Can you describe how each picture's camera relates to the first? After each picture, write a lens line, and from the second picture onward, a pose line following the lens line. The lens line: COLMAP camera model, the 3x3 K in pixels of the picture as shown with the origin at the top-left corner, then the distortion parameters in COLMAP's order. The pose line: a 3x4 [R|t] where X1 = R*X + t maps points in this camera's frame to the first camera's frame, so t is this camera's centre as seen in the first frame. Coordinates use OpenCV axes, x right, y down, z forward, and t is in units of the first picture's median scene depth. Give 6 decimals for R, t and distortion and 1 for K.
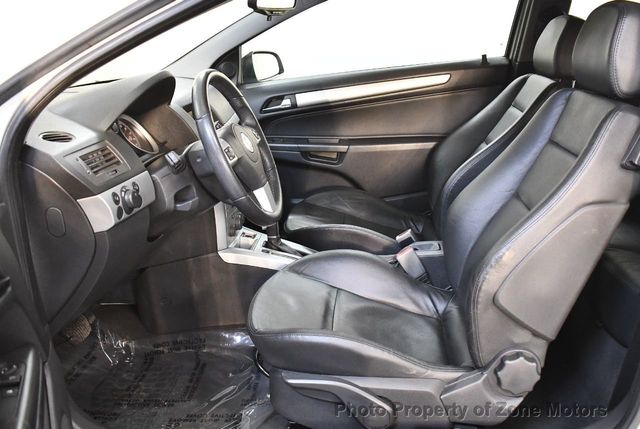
lens RADIAL K [[647.1, 0, 319.8], [0, 647.1, 219.2], [0, 0, 1]] dist [-0.093622, 0.000000]
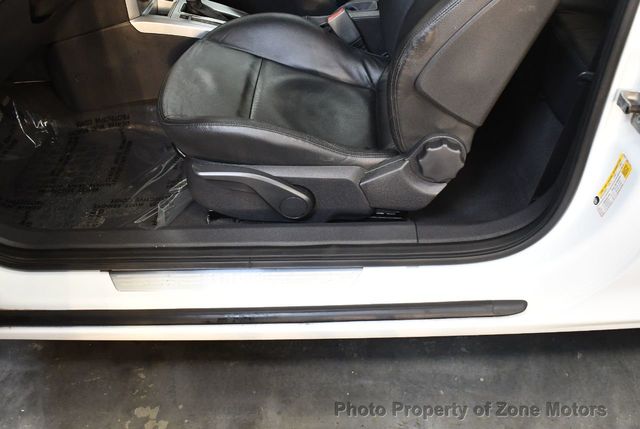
lens RADIAL K [[647.1, 0, 320.9], [0, 647.1, 213.5], [0, 0, 1]] dist [-0.093622, 0.000000]
pose [[0.999102, -0.035500, 0.023115, 0.081978], [0.023412, 0.917472, 0.397112, -0.051619], [-0.035305, -0.396214, 0.917479, 0.076702]]
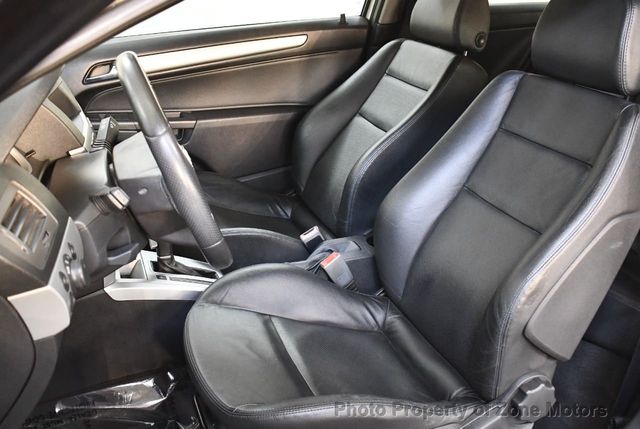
lens RADIAL K [[647.1, 0, 316.5], [0, 647.1, 214.6], [0, 0, 1]] dist [-0.093622, 0.000000]
pose [[0.905828, -0.097108, 0.412367, -0.244542], [0.057679, 0.992580, 0.107043, -0.104817], [-0.419702, -0.073178, 0.904707, 0.246848]]
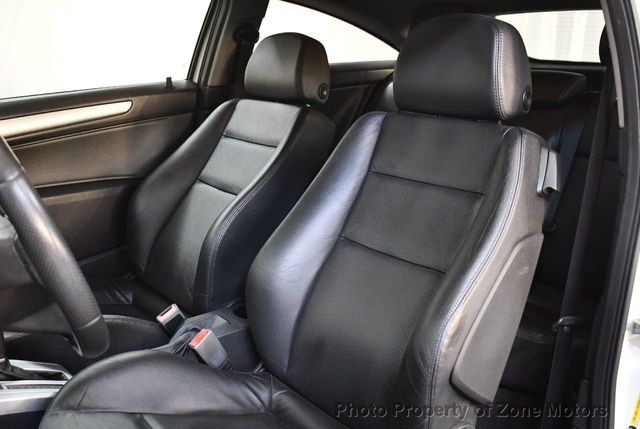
lens RADIAL K [[647.1, 0, 316.2], [0, 647.1, 216.8], [0, 0, 1]] dist [-0.093622, 0.000000]
pose [[0.728043, -0.114840, 0.675844, -0.265604], [0.150080, 0.988654, 0.006321, -0.073125], [-0.668902, 0.096828, 0.737017, 0.372116]]
